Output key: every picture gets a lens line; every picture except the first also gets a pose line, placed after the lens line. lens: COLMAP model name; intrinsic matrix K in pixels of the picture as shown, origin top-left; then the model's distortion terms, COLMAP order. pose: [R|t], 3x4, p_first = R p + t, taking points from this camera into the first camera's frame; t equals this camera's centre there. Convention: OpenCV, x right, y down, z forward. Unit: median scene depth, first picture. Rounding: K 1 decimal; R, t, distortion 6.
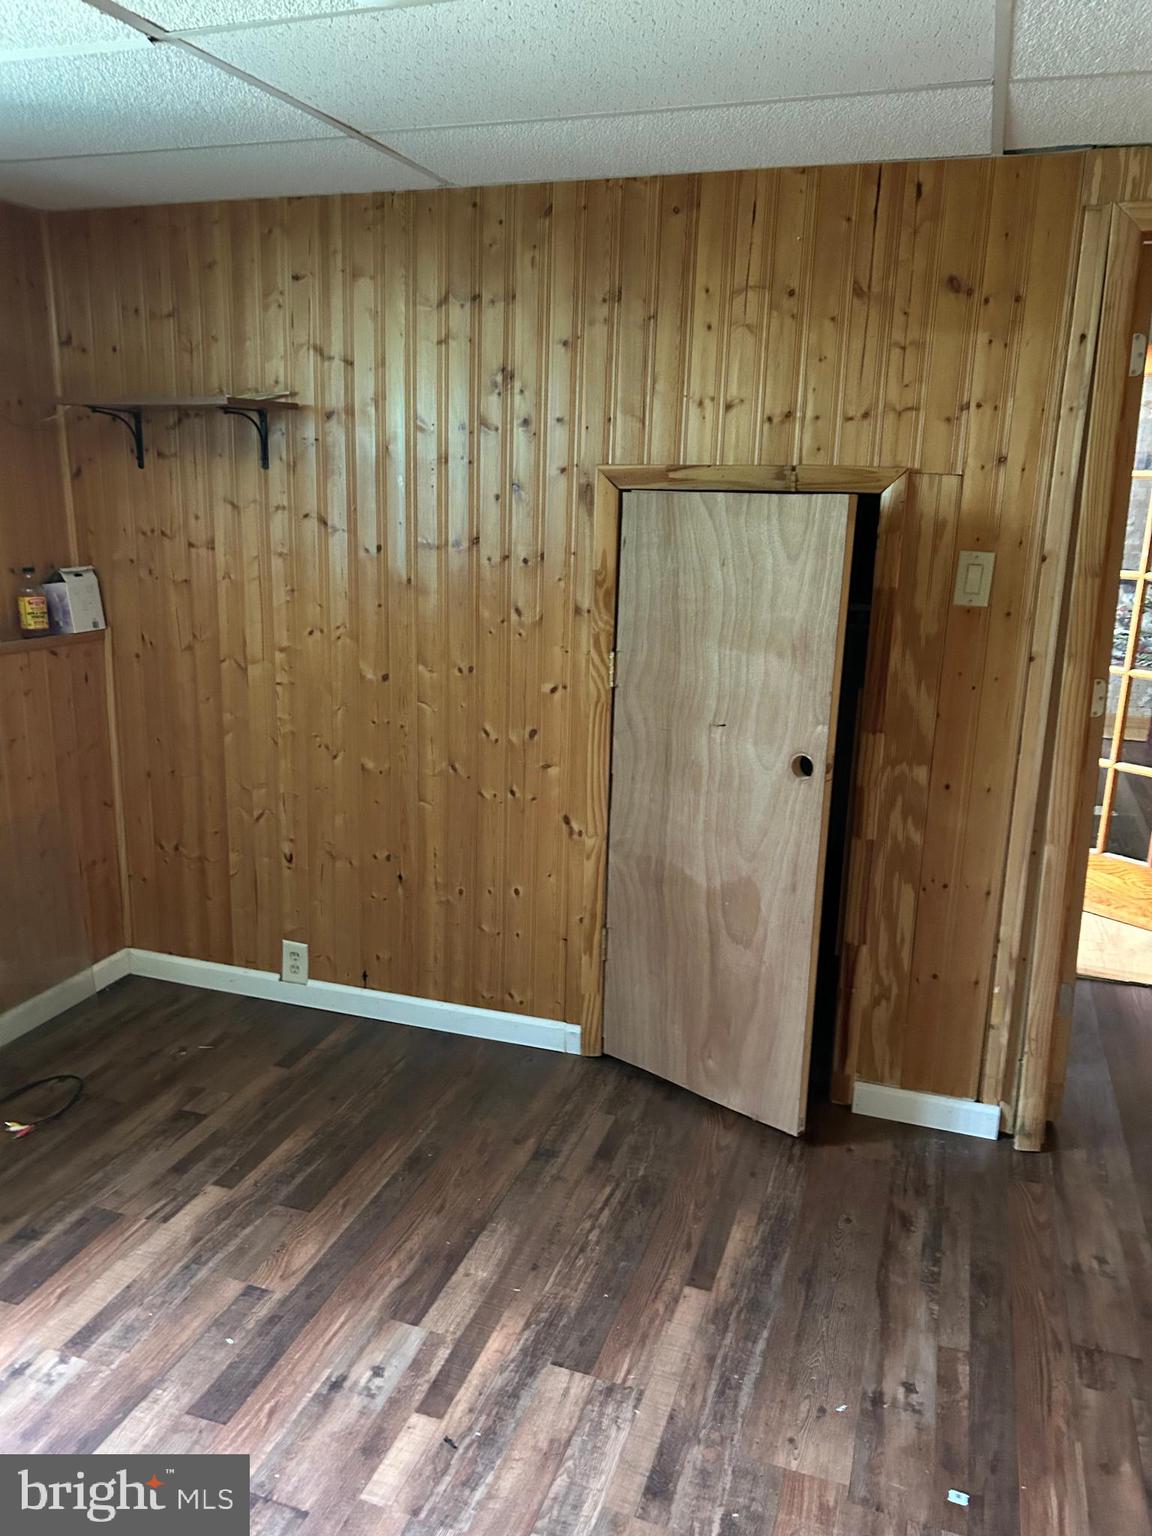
lens RADIAL K [[1156.1, 0, 576.9], [0, 1156.1, 765.3], [0, 0, 1]] dist [0.035585, -0.035292]
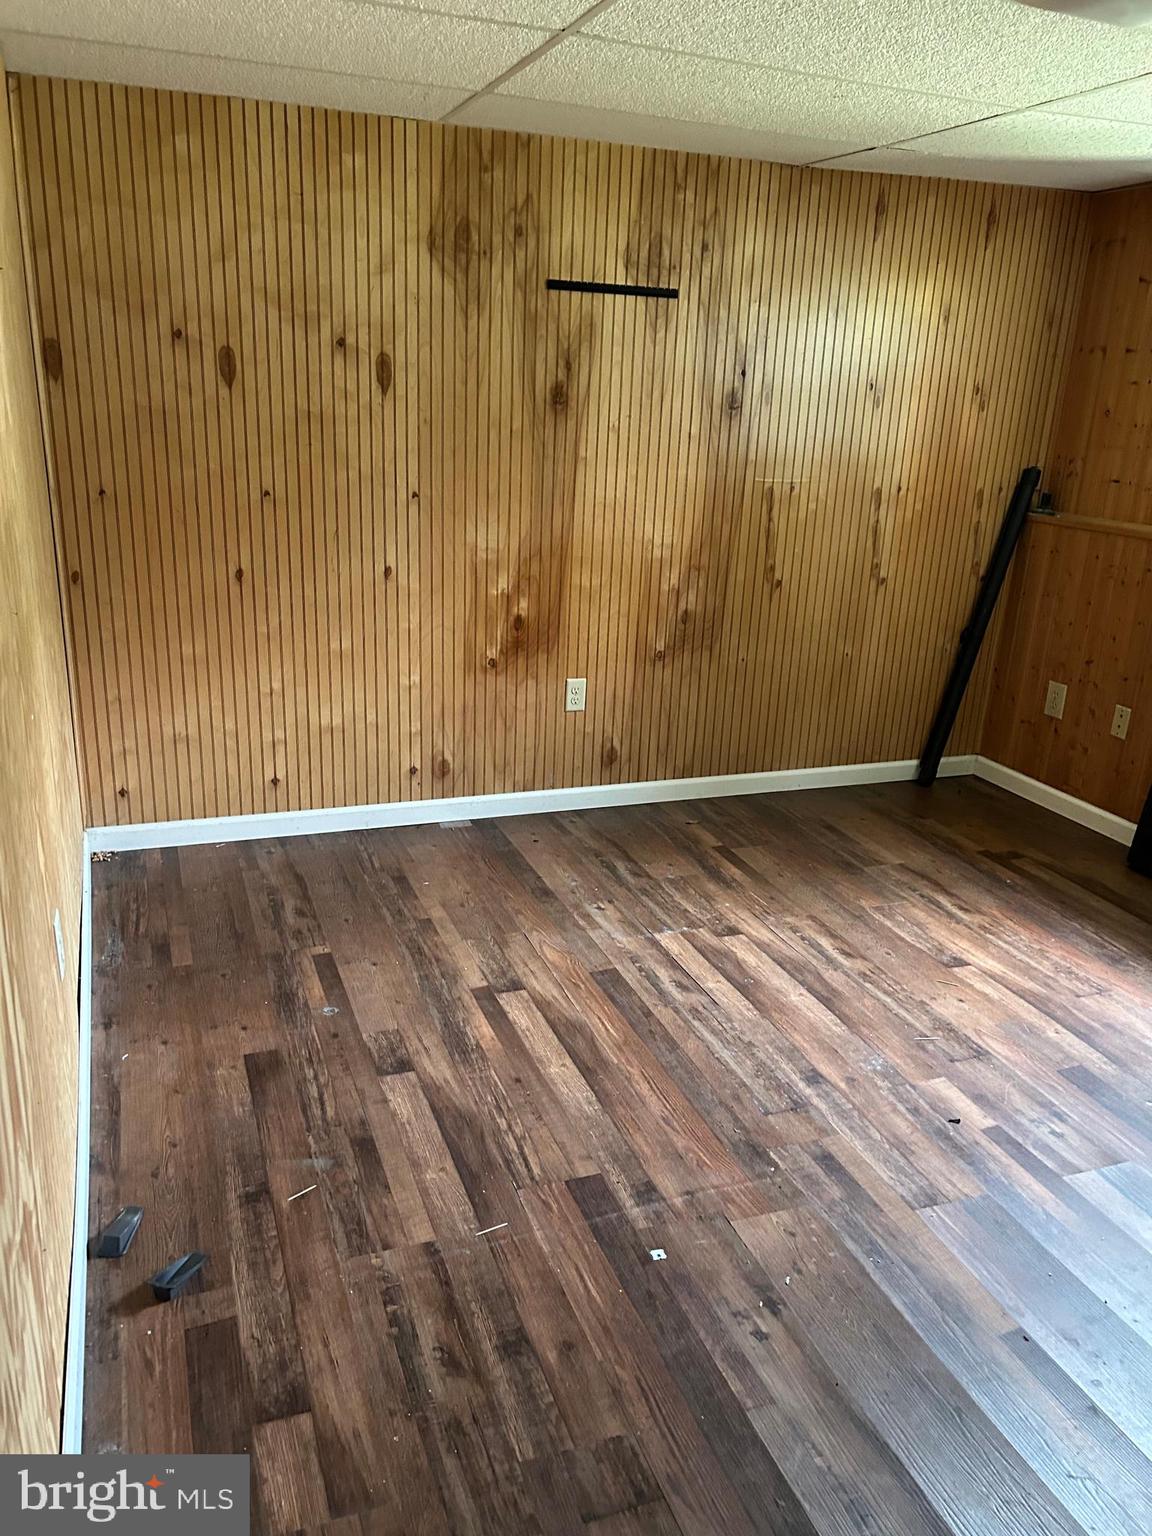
lens RADIAL K [[1156.1, 0, 576.7], [0, 1156.1, 772.5], [0, 0, 1]] dist [0.035585, -0.035292]
pose [[-0.767335, 0.139648, -0.625856, 0.952028], [-0.210679, 0.866917, 0.451740, -0.258010], [0.605650, 0.478490, -0.635795, 1.333096]]
